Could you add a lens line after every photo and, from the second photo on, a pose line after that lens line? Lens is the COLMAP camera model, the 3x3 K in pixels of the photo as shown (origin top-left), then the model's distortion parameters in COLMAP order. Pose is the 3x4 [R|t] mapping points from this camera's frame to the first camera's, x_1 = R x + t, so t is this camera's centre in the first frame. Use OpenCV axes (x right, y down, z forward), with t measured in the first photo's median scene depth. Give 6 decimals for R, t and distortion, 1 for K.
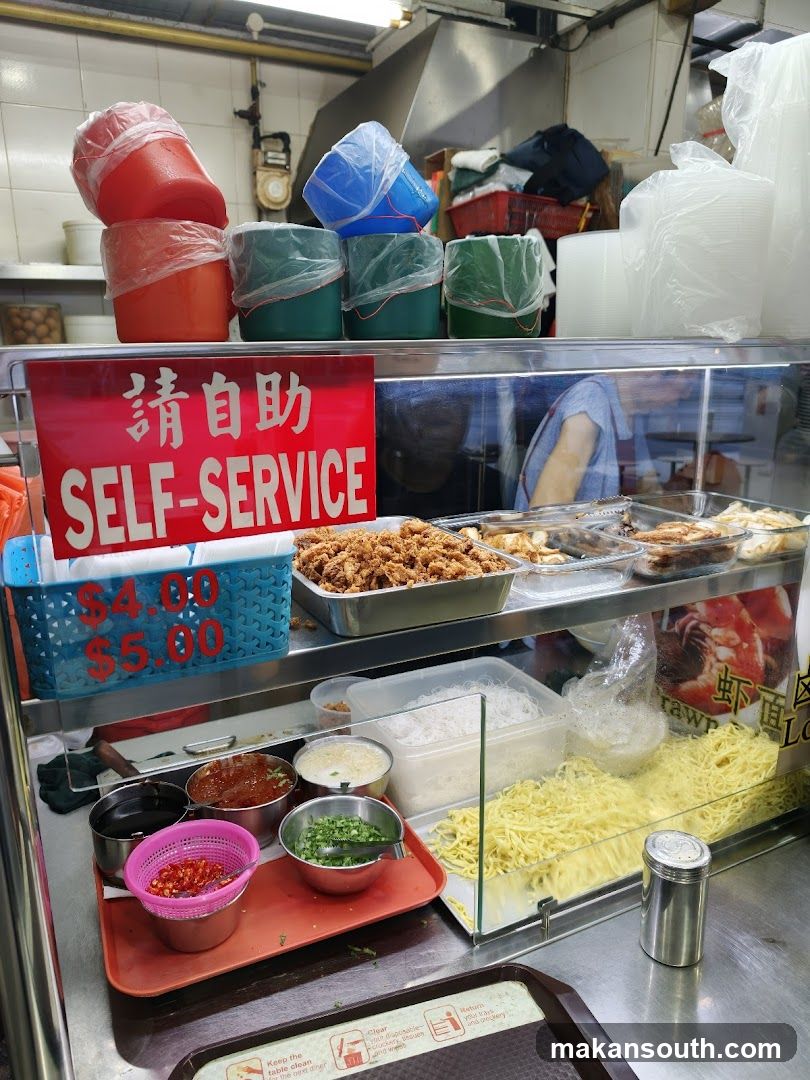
lens RADIAL K [[817.6, 0, 426.1], [0, 817.6, 593.1], [0, 0, 1]] dist [0.052437, -0.065047]
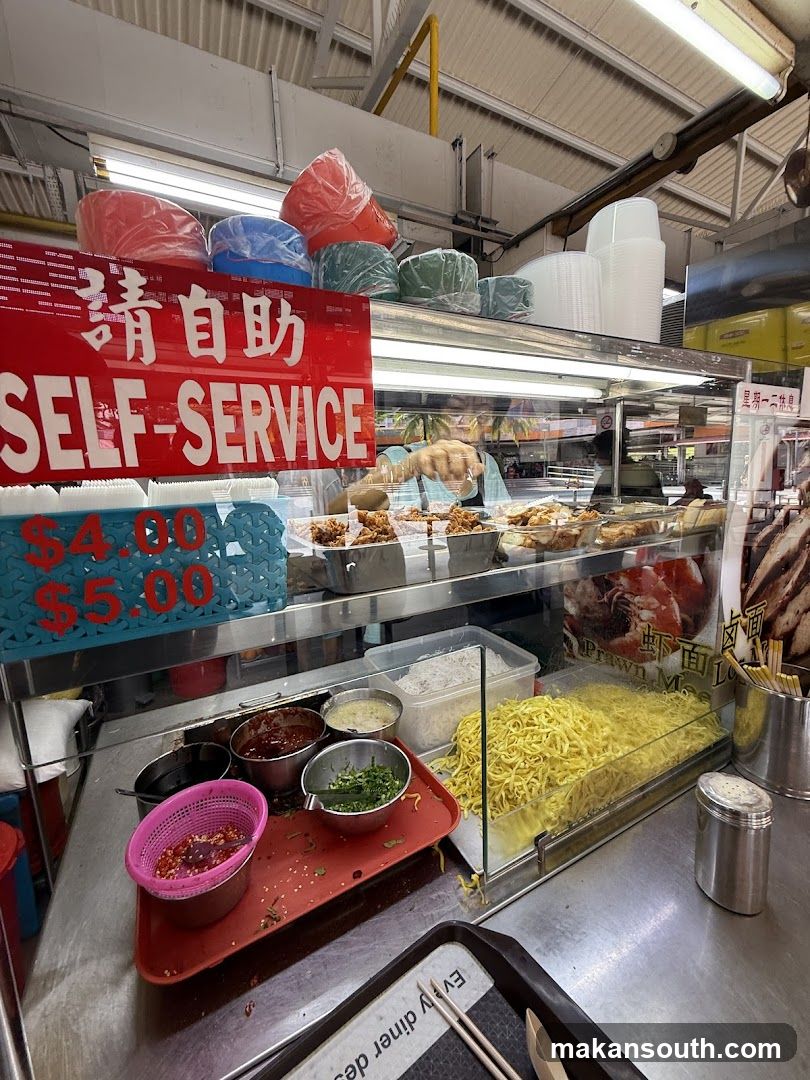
lens RADIAL K [[430.5, 0, 408.0], [0, 430.5, 536.1], [0, 0, 1]] dist [-0.006306, 0.000229]
pose [[0.999157, -0.037839, -0.015899, -0.018593], [0.034816, 0.986521, -0.159891, 0.085001], [0.021735, 0.159202, 0.987007, 0.527598]]
